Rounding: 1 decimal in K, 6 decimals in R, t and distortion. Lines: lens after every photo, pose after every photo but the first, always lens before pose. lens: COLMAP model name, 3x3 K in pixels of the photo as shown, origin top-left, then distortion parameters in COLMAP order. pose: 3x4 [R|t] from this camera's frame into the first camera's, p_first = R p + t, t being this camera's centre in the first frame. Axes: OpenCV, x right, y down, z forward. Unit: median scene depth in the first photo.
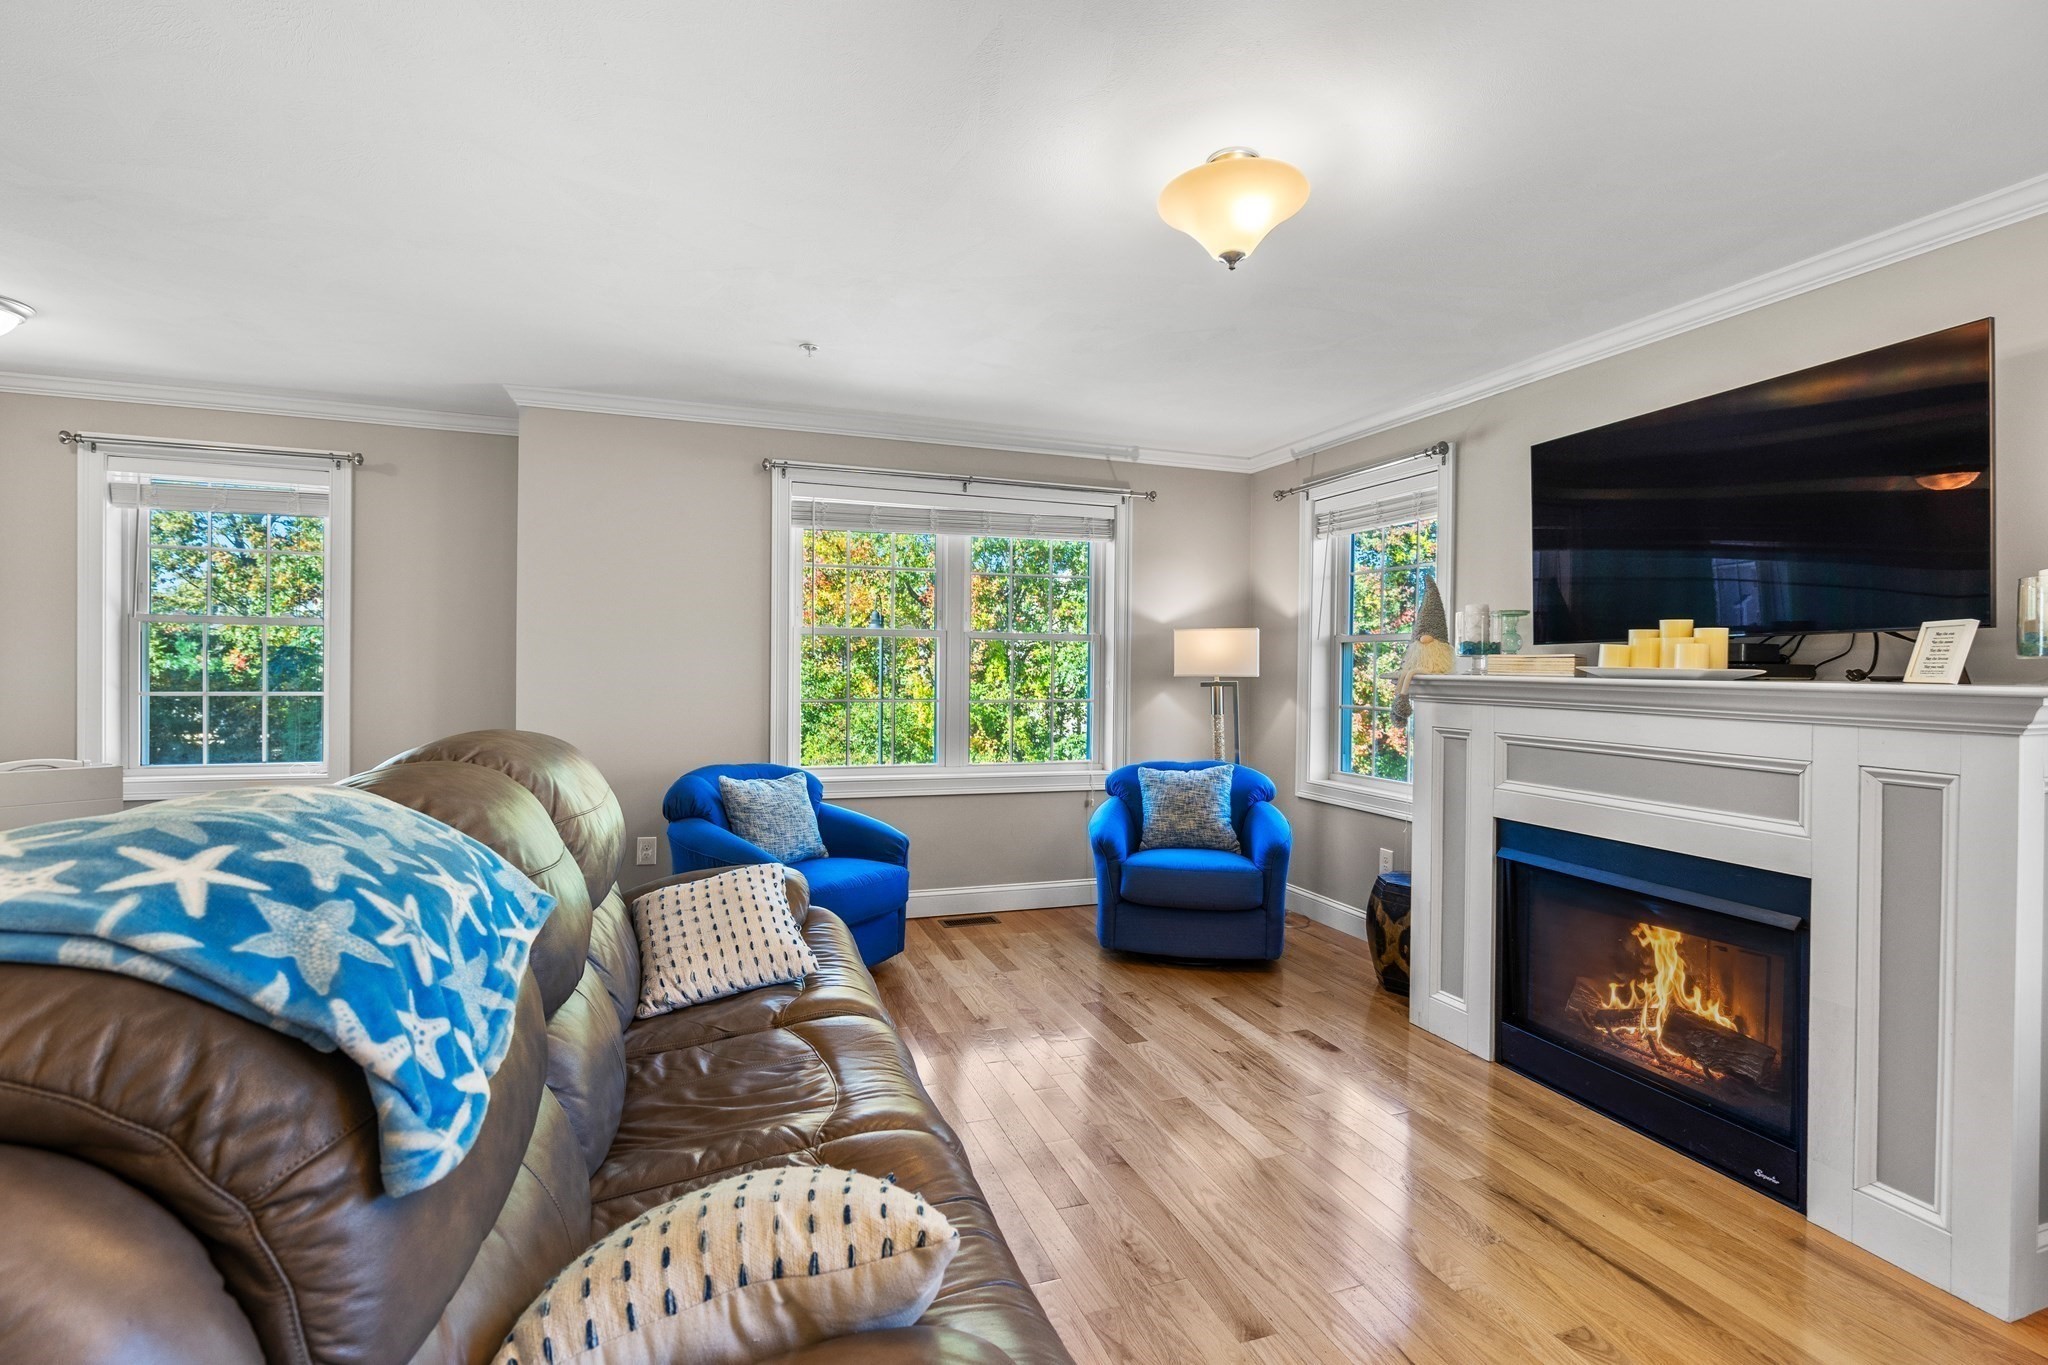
lens RADIAL K [[937.5, 0, 1011.8], [0, 937.5, 664.7], [0, 0, 1]] dist [-0.005590, 0.001706]
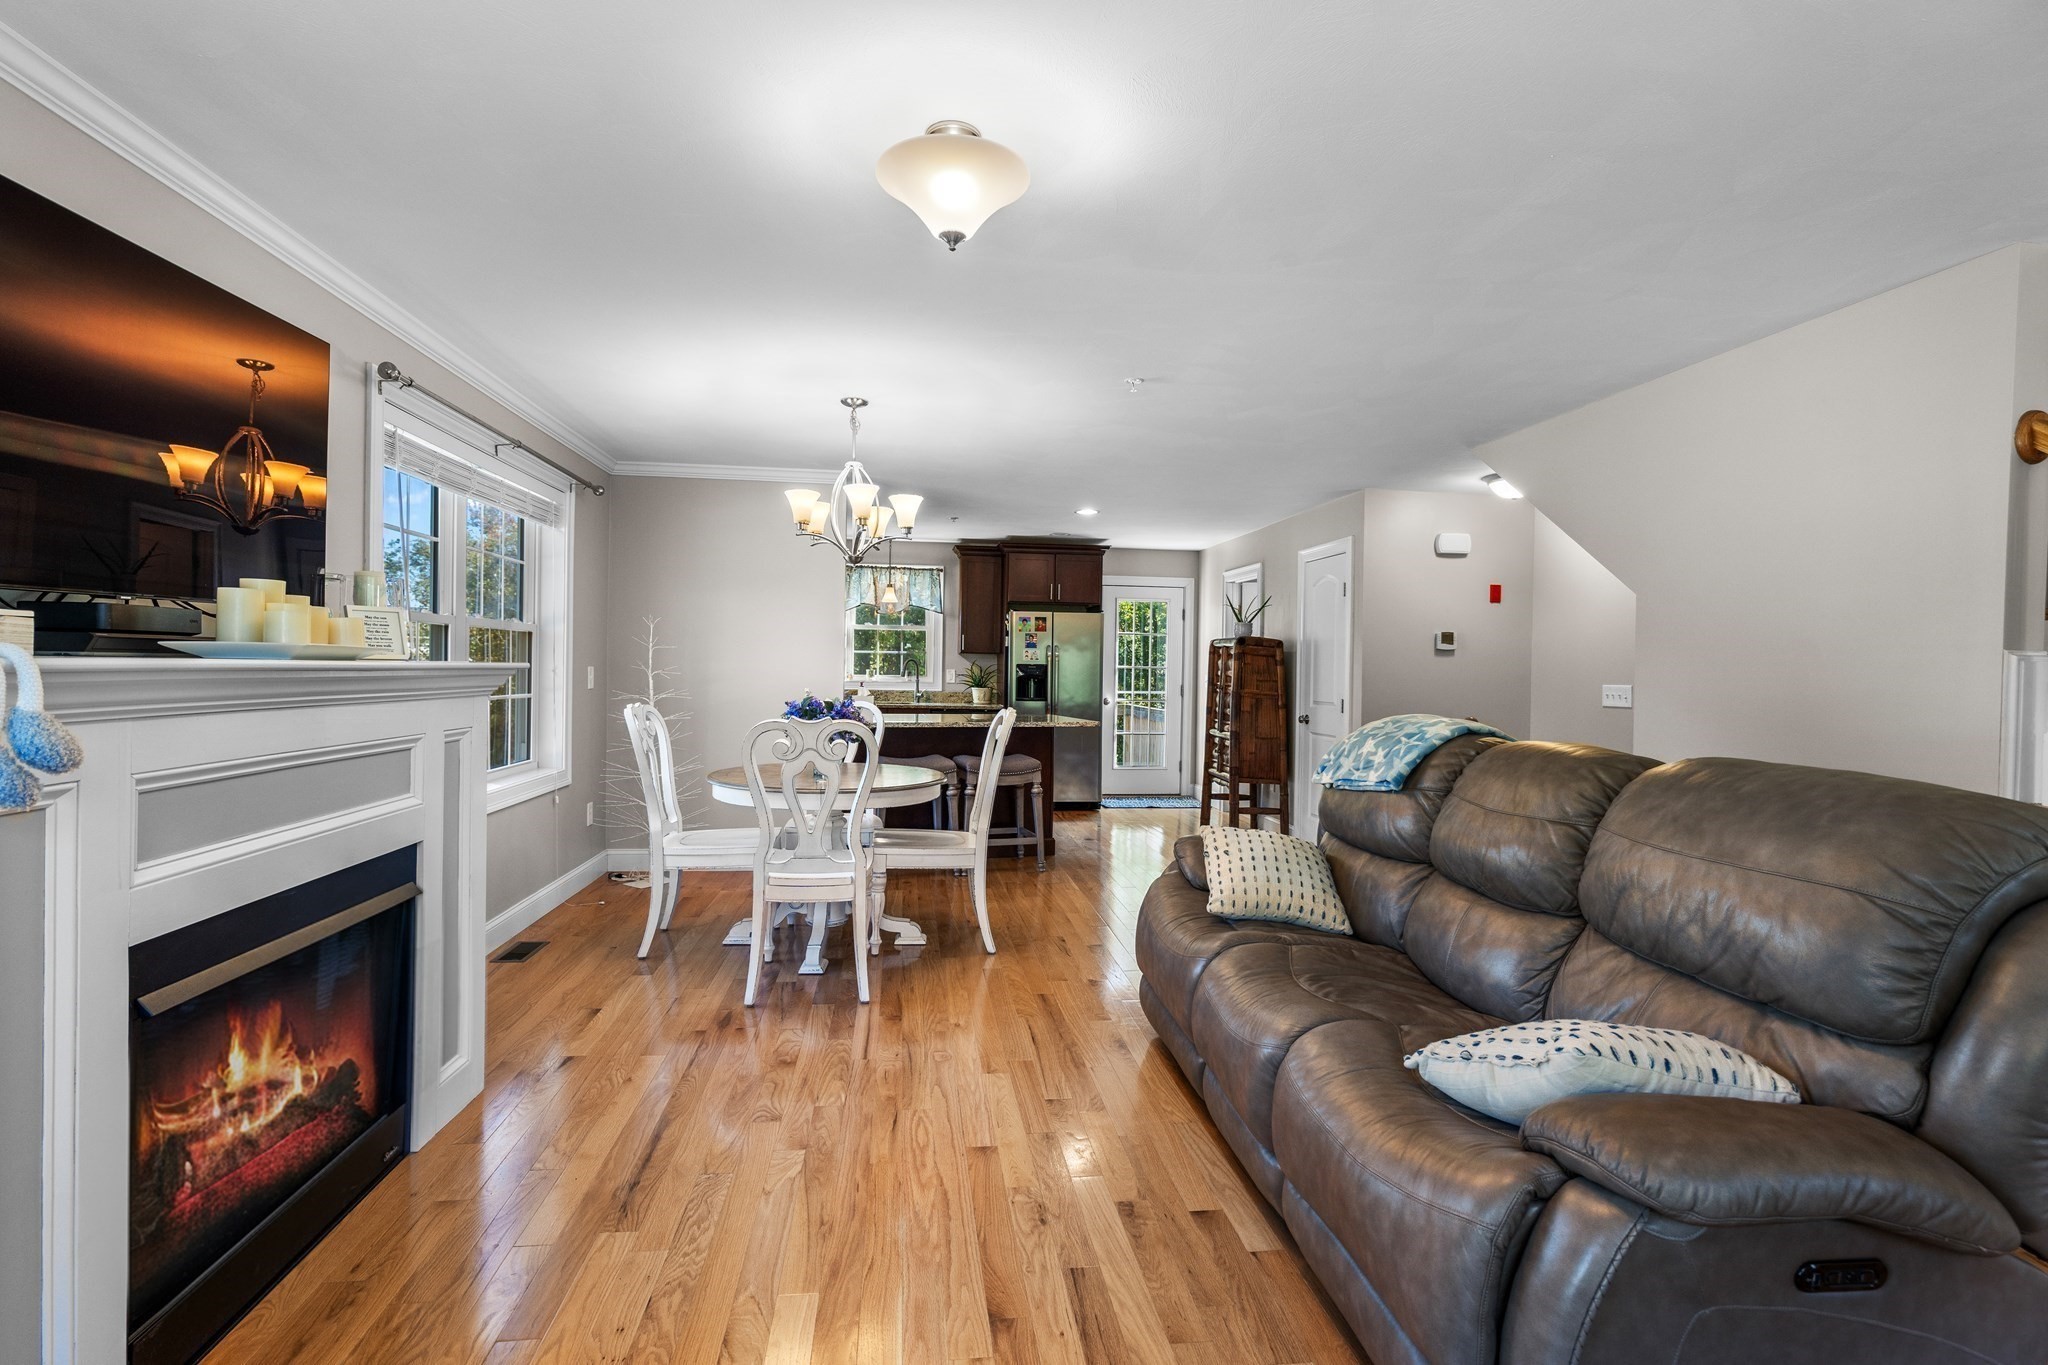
lens RADIAL K [[937.5, 0, 1014.8], [0, 937.5, 685.5], [0, 0, 1]] dist [-0.005590, 0.001706]
pose [[-0.975550, -0.026299, 0.218198, -0.031235], [-0.021582, 0.999480, 0.023970, 0.003645], [-0.218715, 0.018675, -0.975610, 1.111103]]
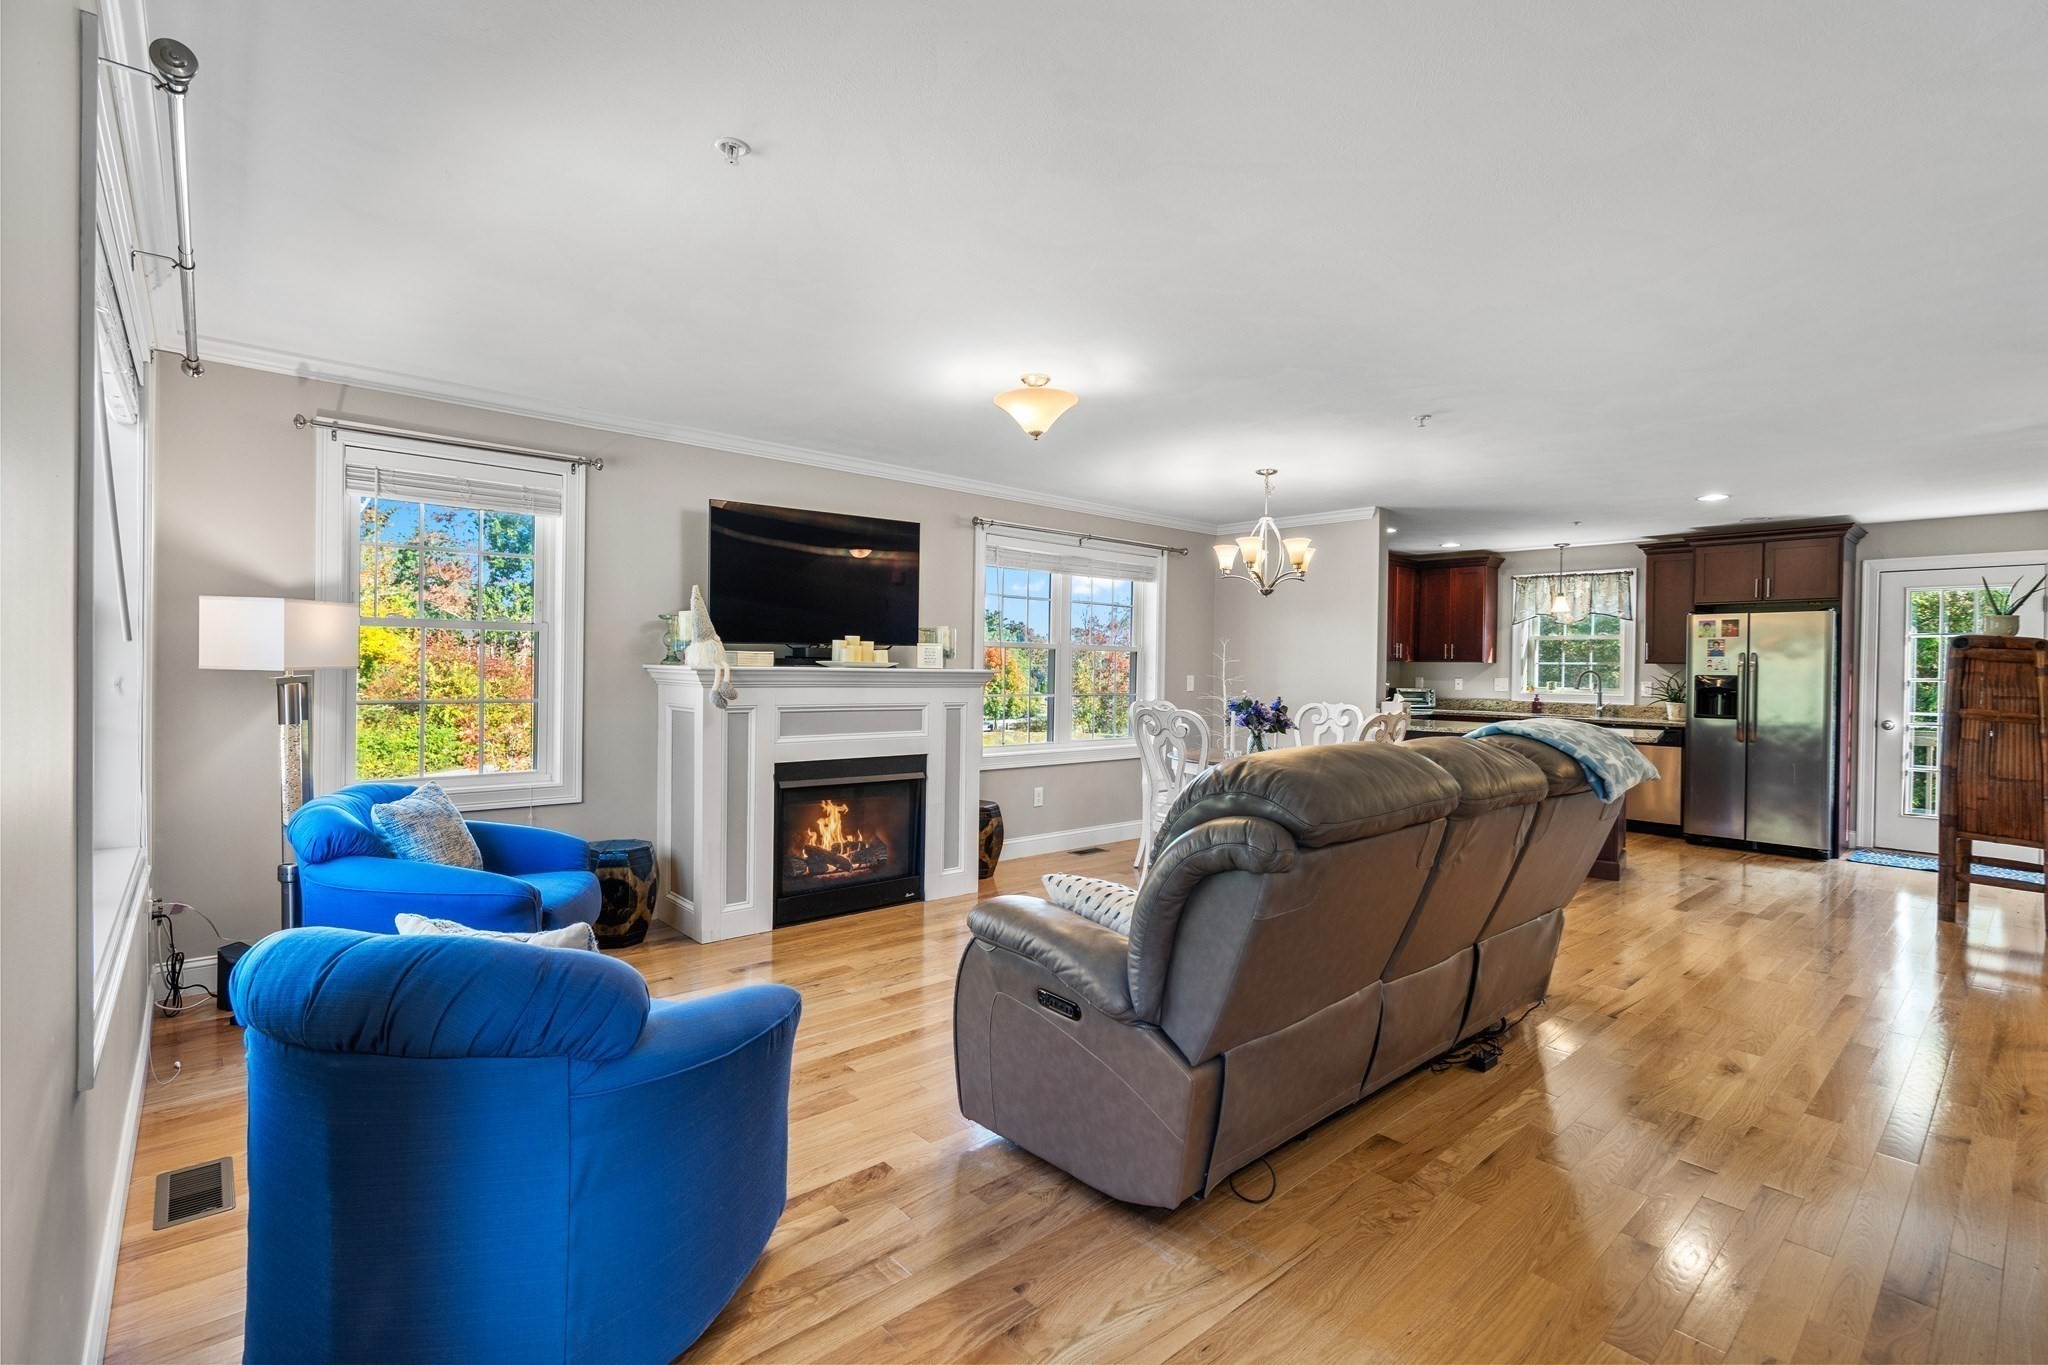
lens RADIAL K [[937.5, 0, 1011.8], [0, 937.5, 673.2], [0, 0, 1]] dist [-0.005590, 0.001706]
pose [[-0.383397, -0.017439, 0.923419, -0.787880], [-0.014908, 0.999808, 0.012692, -0.001410], [-0.923463, -0.008901, -0.383584, 0.987660]]
